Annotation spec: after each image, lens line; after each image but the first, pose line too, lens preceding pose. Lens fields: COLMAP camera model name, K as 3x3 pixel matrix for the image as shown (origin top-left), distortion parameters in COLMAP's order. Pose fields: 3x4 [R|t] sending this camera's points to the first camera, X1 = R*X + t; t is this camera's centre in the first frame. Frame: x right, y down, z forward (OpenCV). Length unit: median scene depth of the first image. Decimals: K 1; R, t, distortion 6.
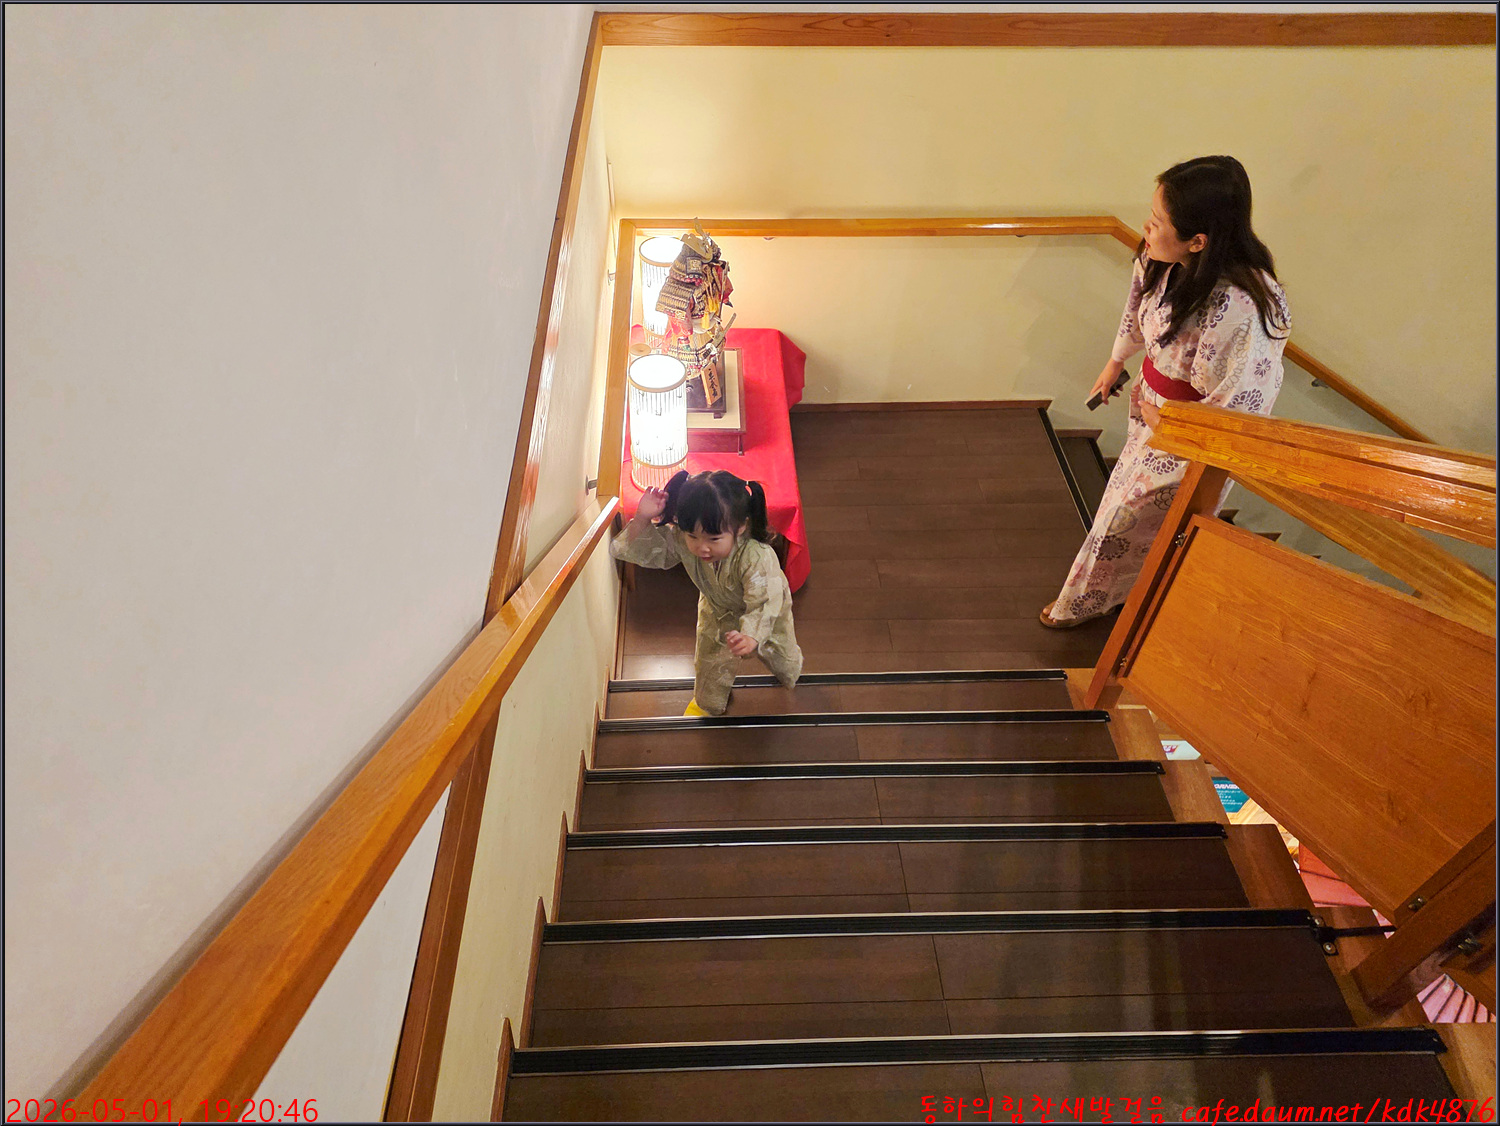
lens RADIAL K [[987.2, 0, 750.0], [0, 987.2, 563.0], [0, 0, 1]] dist [0.214066, -0.364453]
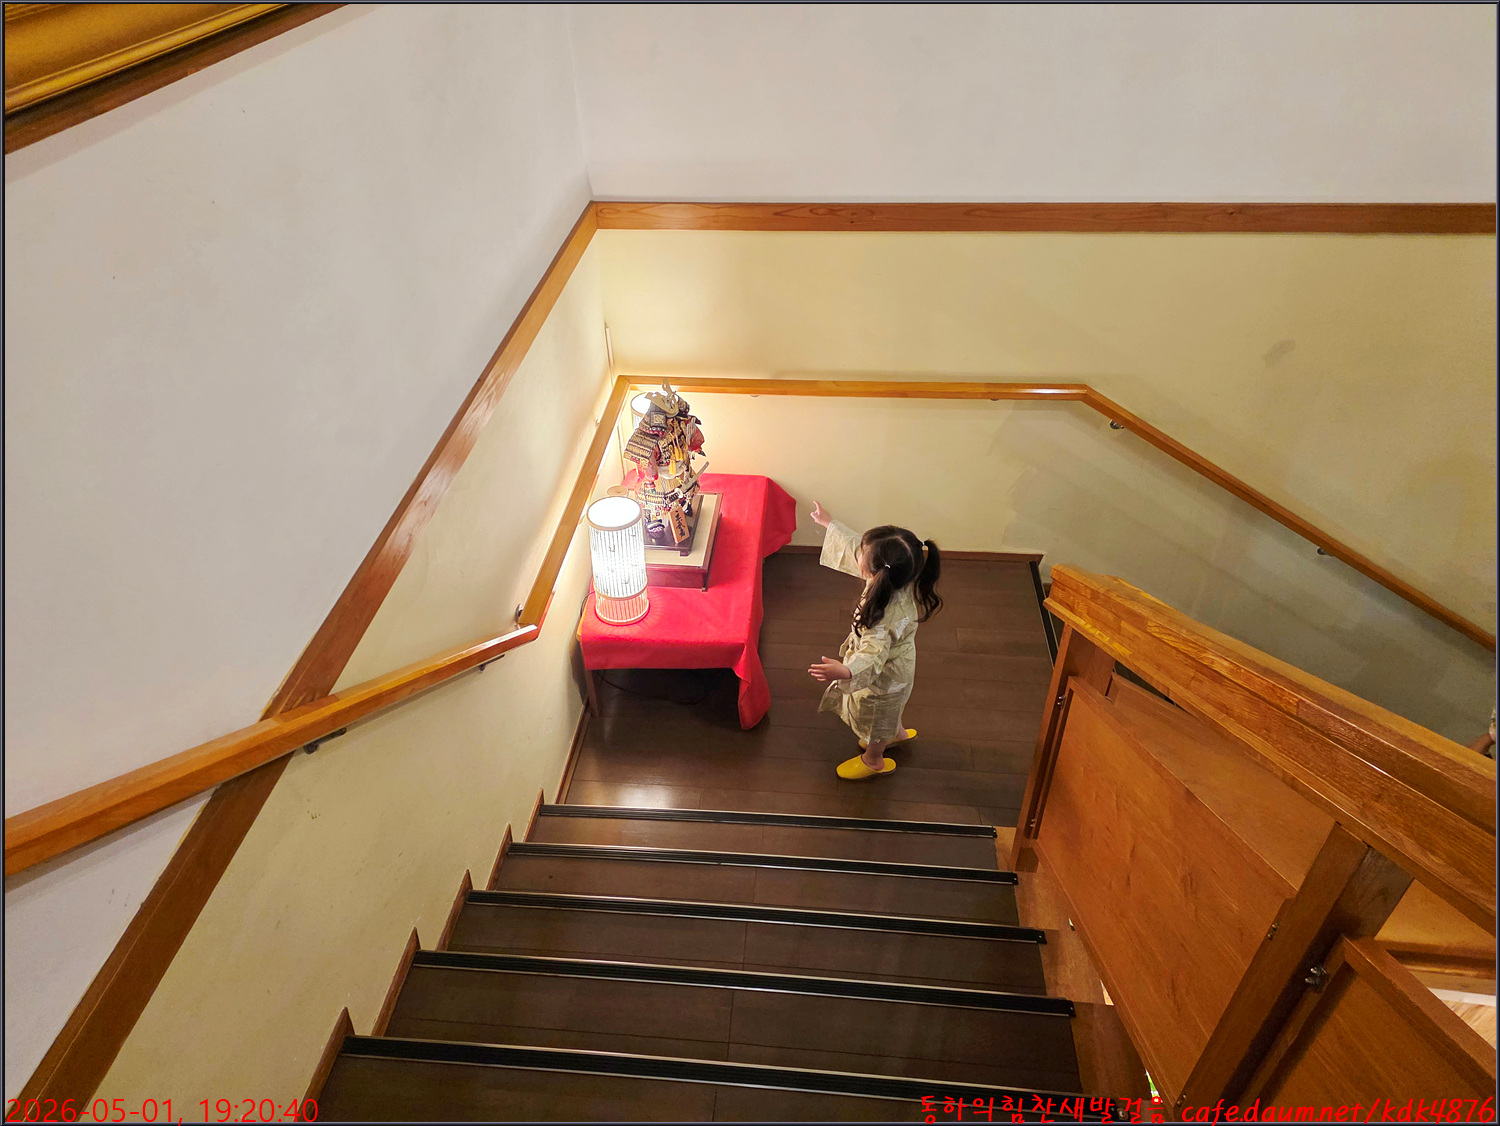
lens RADIAL K [[987.2, 0, 750.0], [0, 987.2, 563.0], [0, 0, 1]] dist [0.214066, -0.364453]
pose [[0.991022, 0.046915, -0.125198, 0.178546], [-0.062853, 0.989966, -0.126559, -0.010027], [0.118004, 0.133292, 0.984027, -0.032231]]
